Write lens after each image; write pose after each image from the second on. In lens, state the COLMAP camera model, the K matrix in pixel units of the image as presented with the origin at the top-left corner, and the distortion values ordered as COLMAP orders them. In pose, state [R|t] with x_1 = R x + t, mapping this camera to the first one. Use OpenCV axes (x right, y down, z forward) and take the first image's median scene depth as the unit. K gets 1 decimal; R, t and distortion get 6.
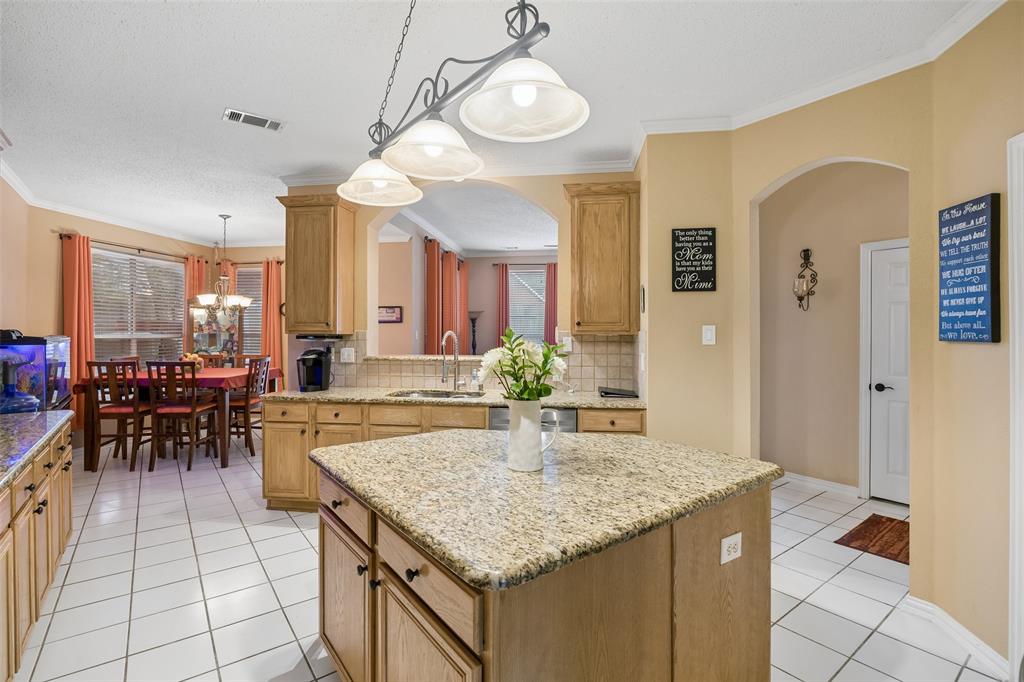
lens RADIAL K [[474.8, 0, 512.6], [0, 474.8, 338.5], [0, 0, 1]] dist [0.000857, 0.000073]
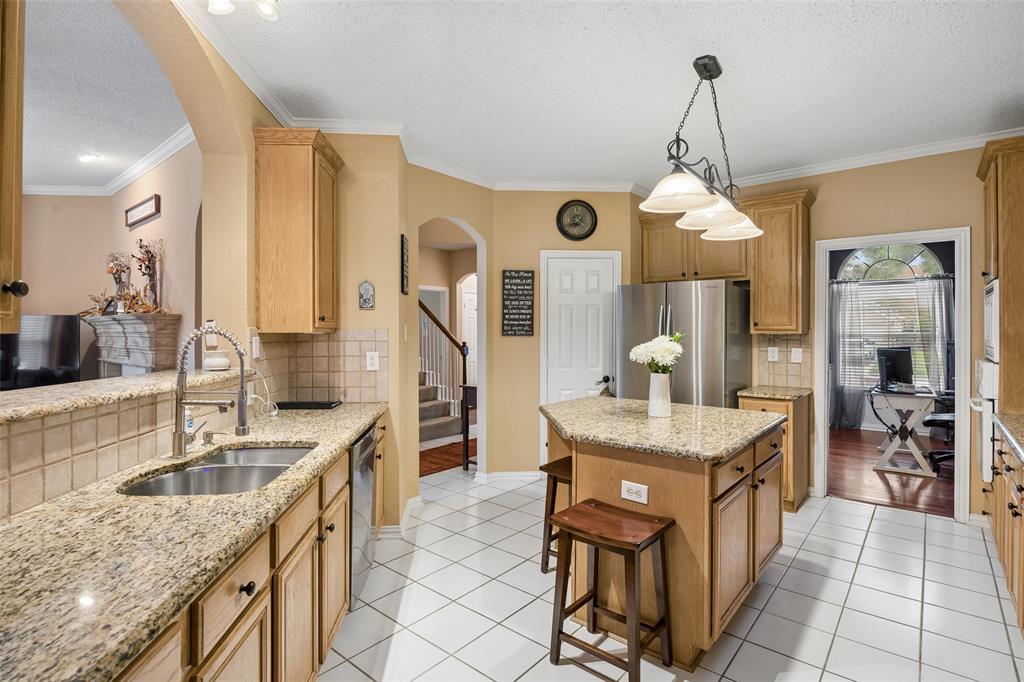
lens RADIAL K [[517.5, 0, 510.5], [0, 517.5, 335.0], [0, 0, 1]] dist [-0.002155, -0.000164]
pose [[-0.230374, -0.005529, 0.973086, -1.250384], [0.009168, 0.999927, 0.007852, -0.014345], [-0.973059, 0.010730, -0.230307, 1.513291]]
